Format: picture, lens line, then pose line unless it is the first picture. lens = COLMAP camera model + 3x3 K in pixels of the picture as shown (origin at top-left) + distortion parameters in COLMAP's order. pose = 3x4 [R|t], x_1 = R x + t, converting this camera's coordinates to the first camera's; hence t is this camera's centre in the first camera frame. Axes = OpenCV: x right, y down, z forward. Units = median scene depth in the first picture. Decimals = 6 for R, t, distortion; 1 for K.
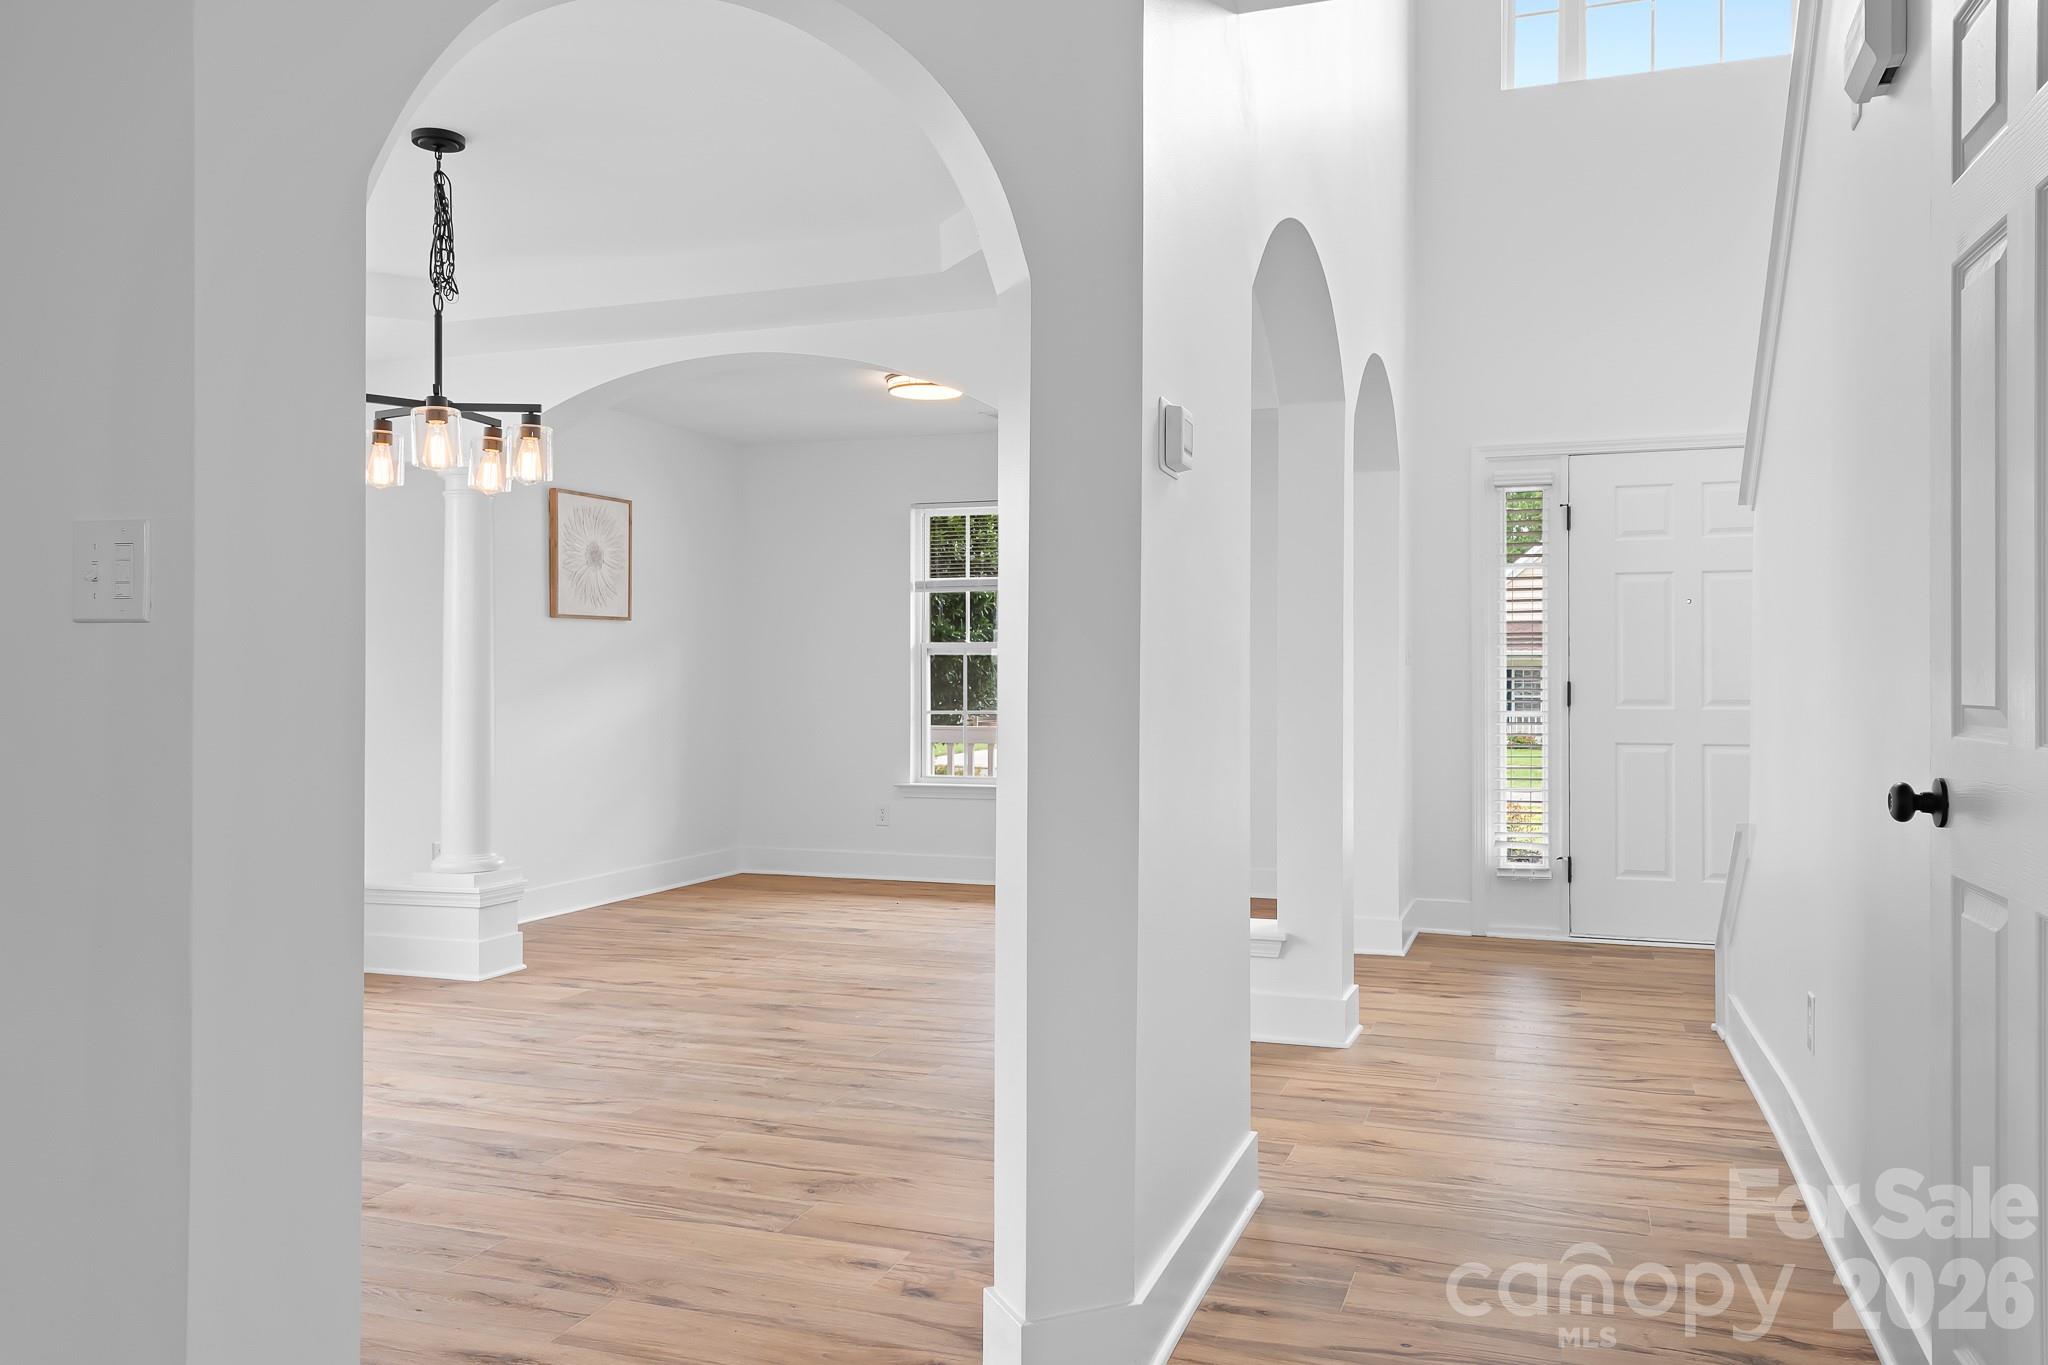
lens RADIAL K [[1571.5, 0, 1018.8], [0, 1571.5, 679.4], [0, 0, 1]] dist [0.037941, -0.002883]
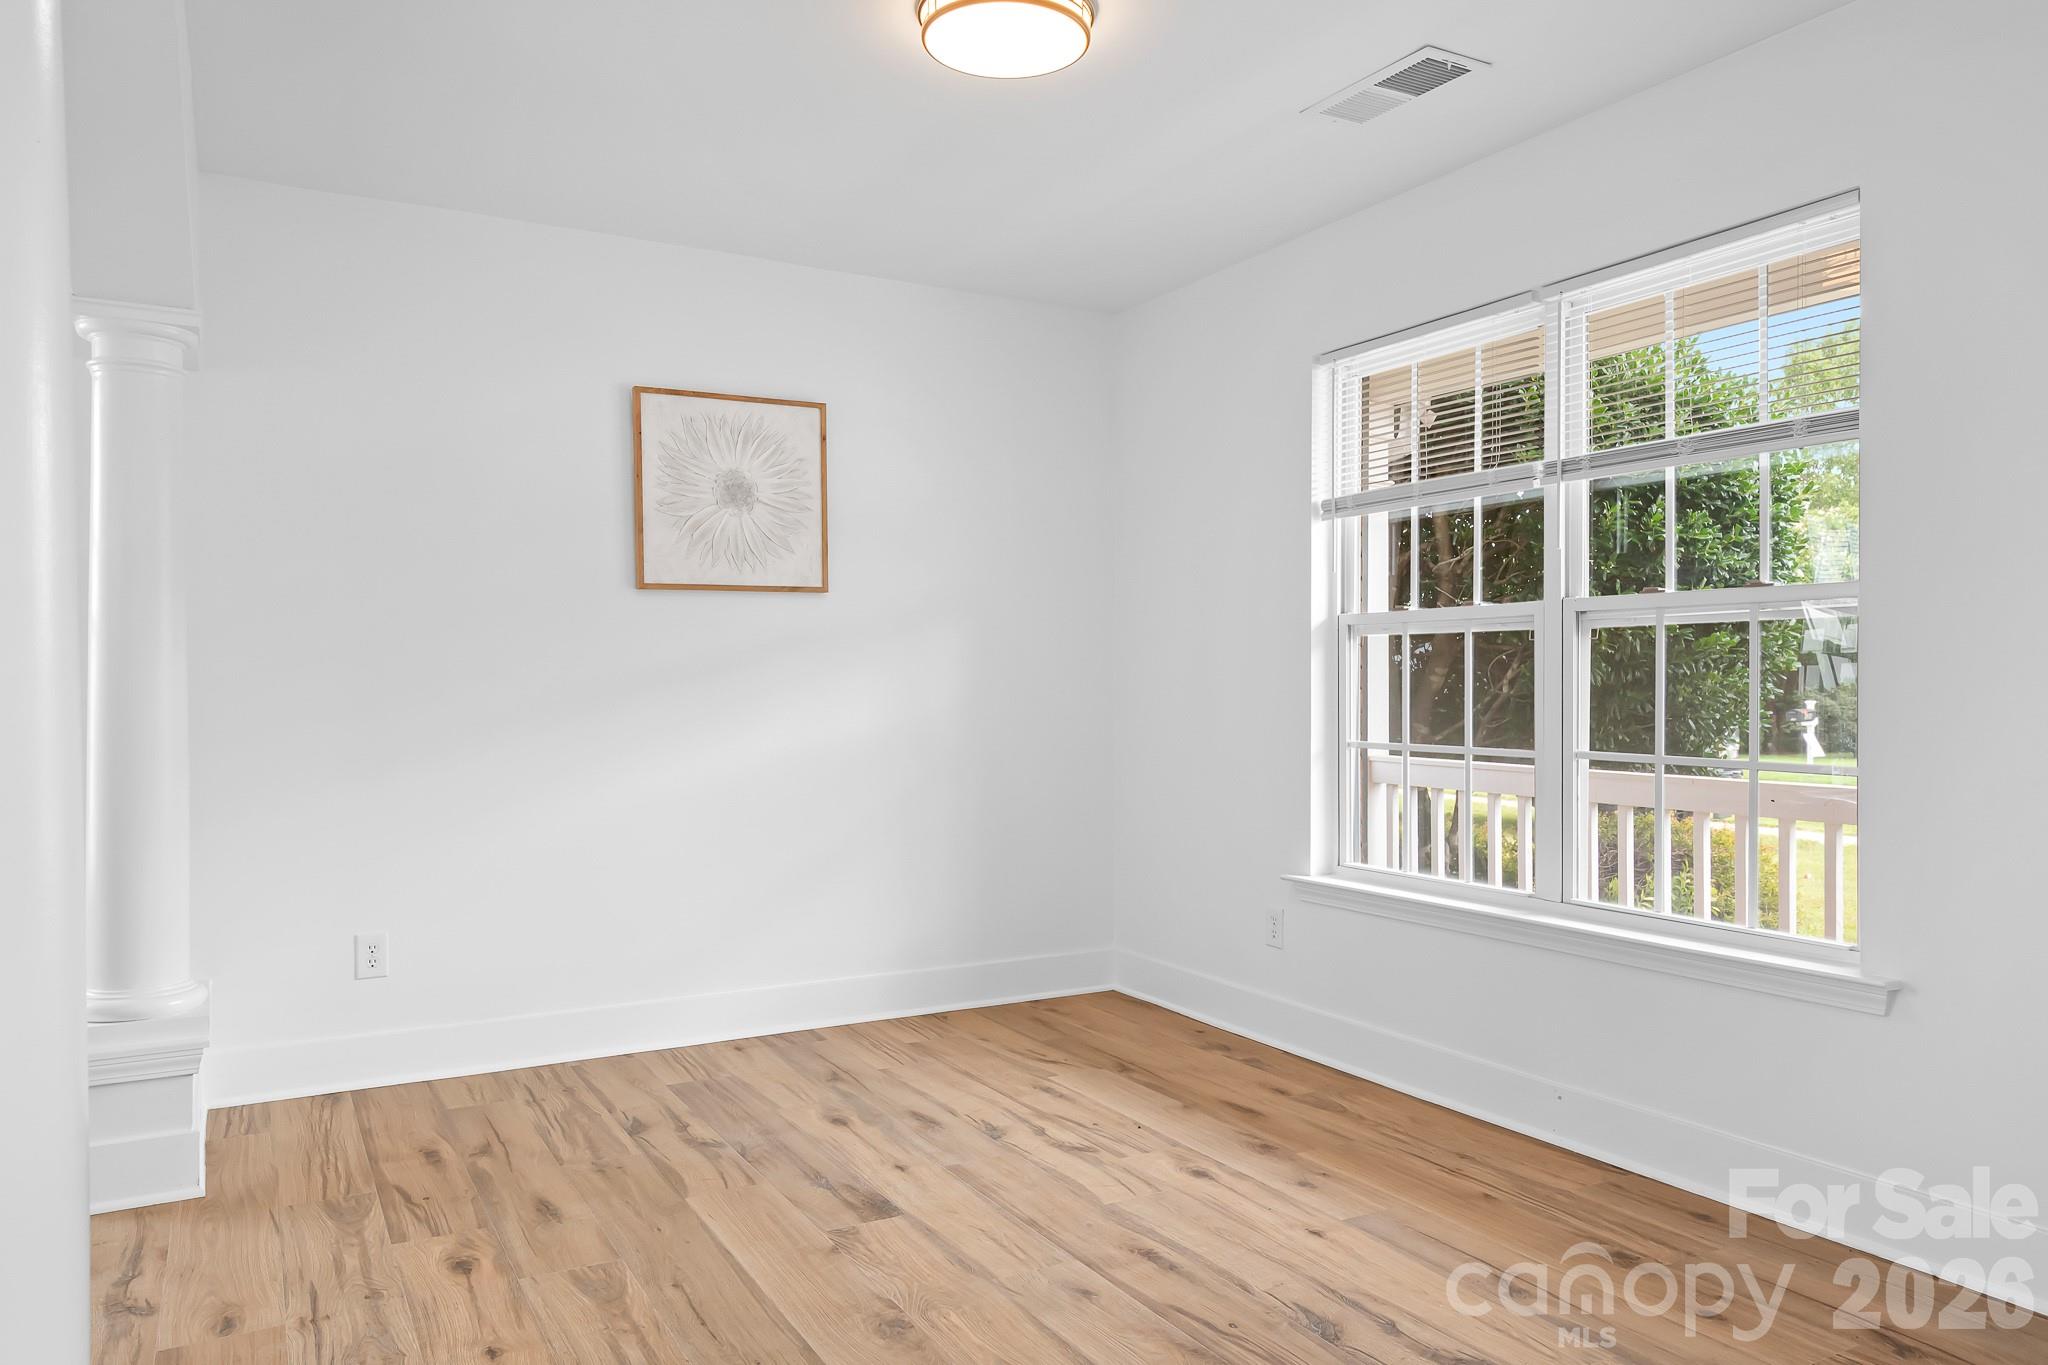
lens RADIAL K [[1386.2, 0, 1024.1], [0, 1386.2, 682.4], [0, 0, 1]] dist [0.007793, -0.004572]
pose [[0.757152, -0.006549, -0.653206, 0.340580], [0.006199, 0.999977, -0.002841, 0.003333], [0.653209, -0.001898, 0.757175, 1.168886]]
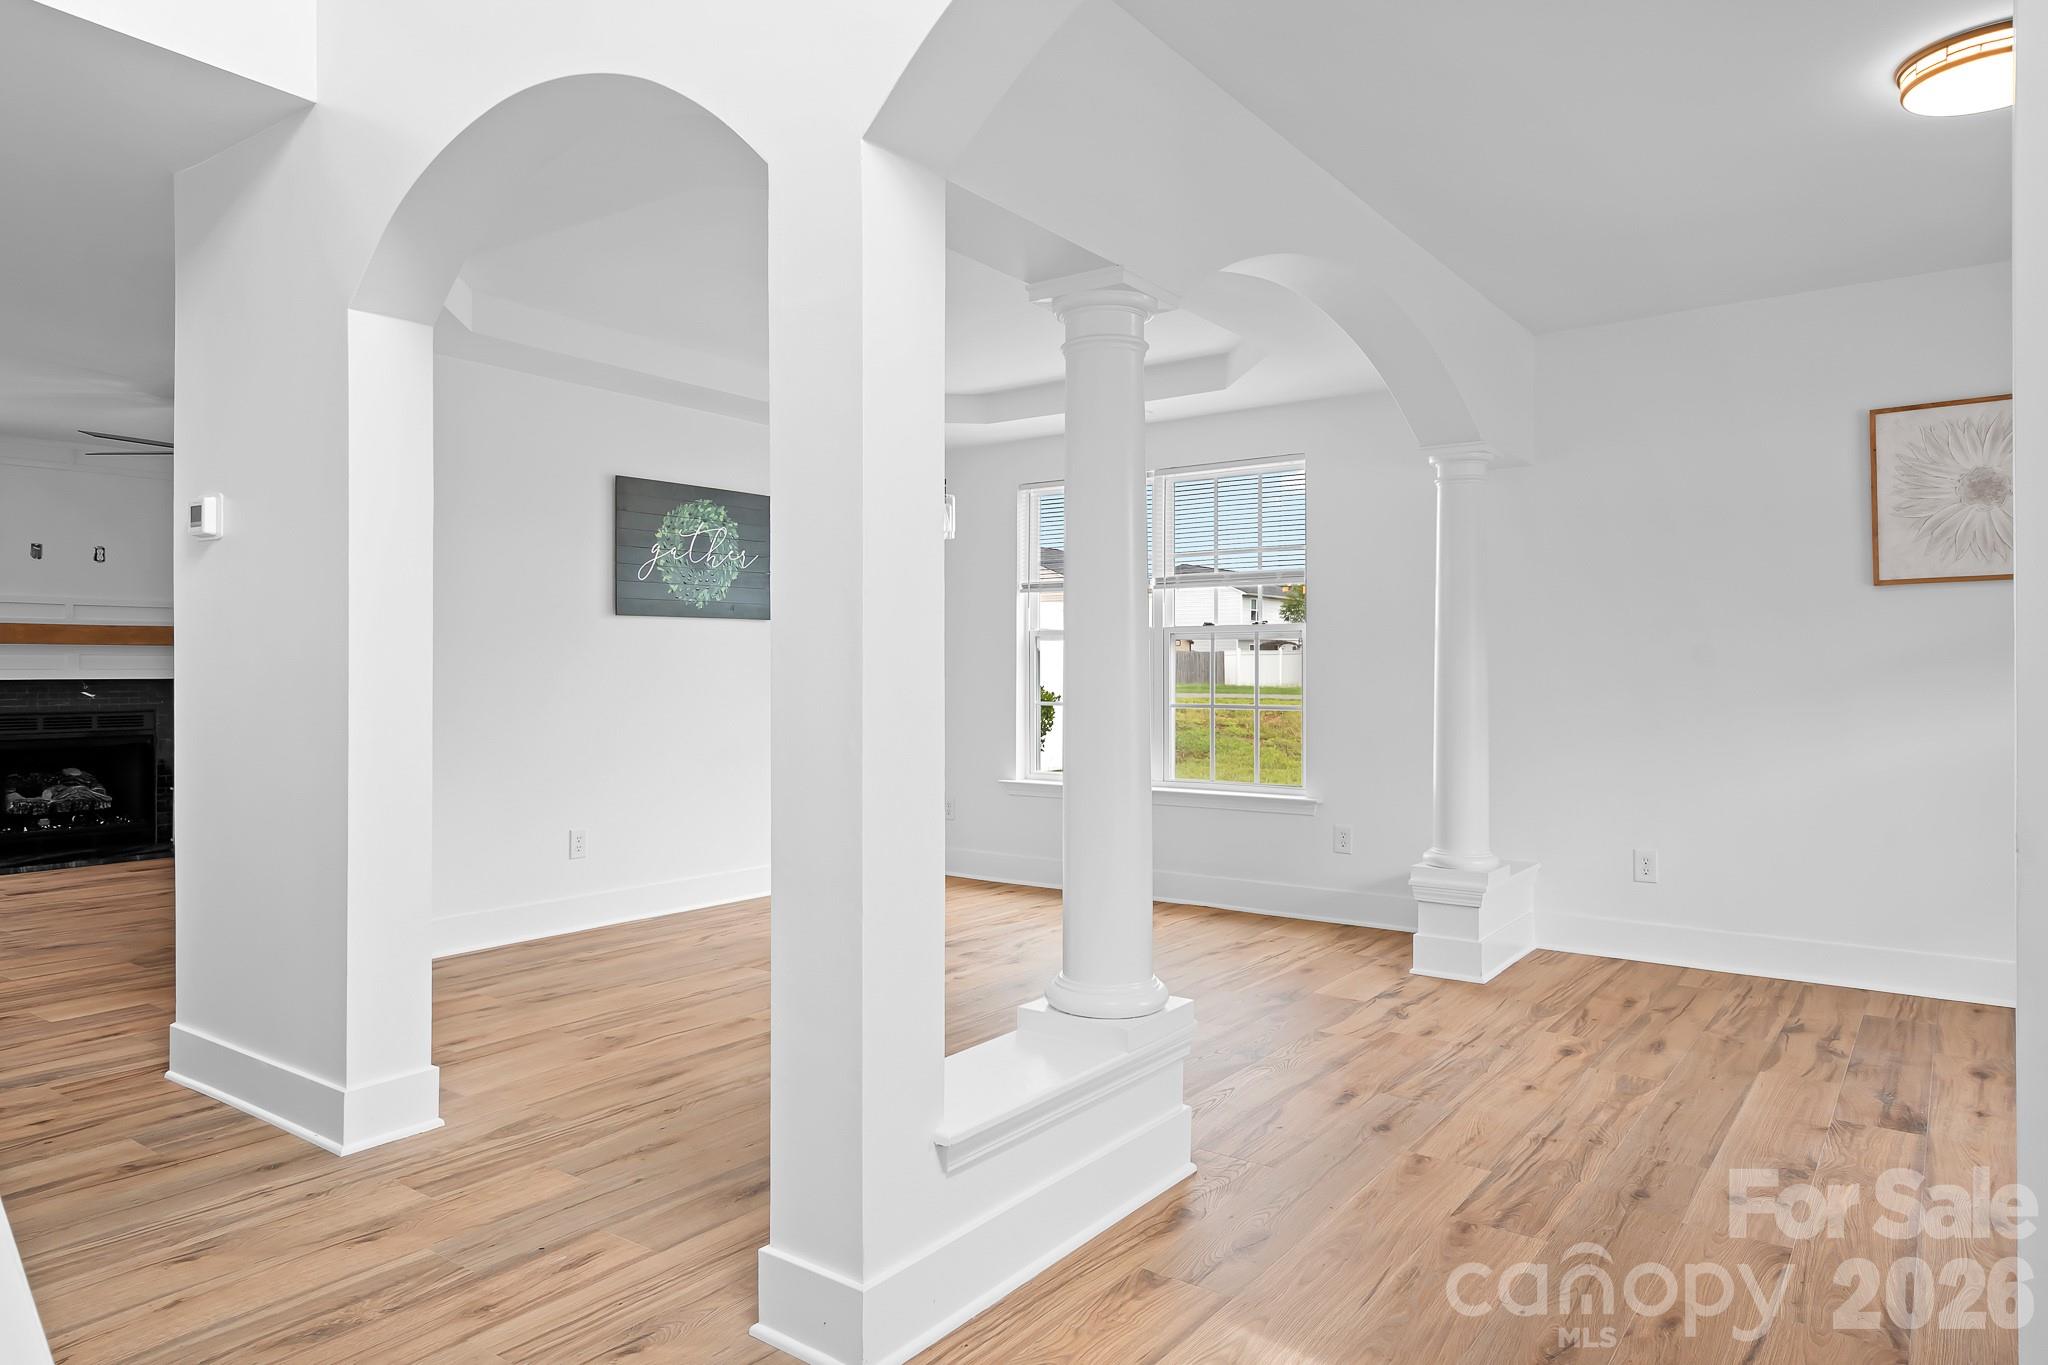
lens RADIAL K [[1271.3, 0, 1029.5], [0, 1271.3, 668.1], [0, 0, 1]] dist [0.007945, -0.001065]
pose [[-0.296849, -0.010158, -0.954871, 0.684859], [0.002192, 0.999934, -0.011318, 0.009526], [0.954922, -0.005452, -0.296807, 1.386911]]
